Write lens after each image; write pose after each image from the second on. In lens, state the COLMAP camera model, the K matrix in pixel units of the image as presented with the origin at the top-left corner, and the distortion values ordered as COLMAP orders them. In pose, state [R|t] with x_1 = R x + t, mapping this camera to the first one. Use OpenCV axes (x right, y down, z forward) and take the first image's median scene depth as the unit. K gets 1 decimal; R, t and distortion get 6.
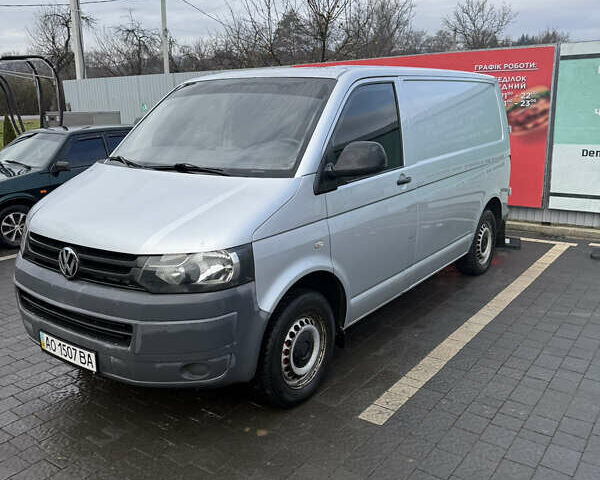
lens RADIAL K [[567.1, 0, 300.0], [0, 567.1, 240.0], [0, 0, 1]] dist [0.115079, -0.215910]
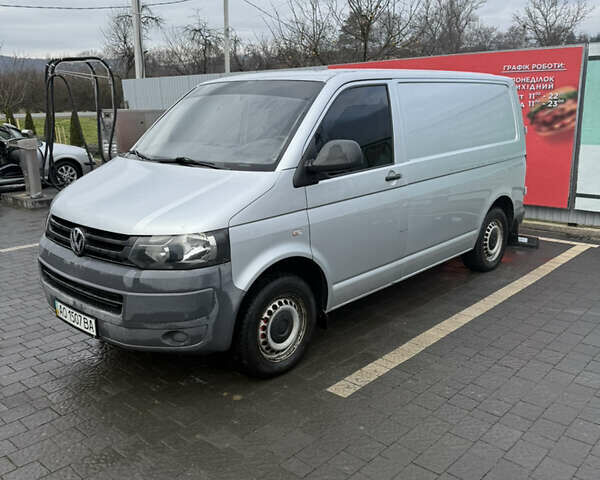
lens RADIAL K [[567.1, 0, 300.0], [0, 567.1, 240.0], [0, 0, 1]] dist [0.115079, -0.215910]
pose [[0.993714, 0.030822, -0.107625, 0.148898], [-0.030381, 0.999522, 0.005739, 0.014958], [0.107750, -0.002433, 0.994175, -0.091431]]
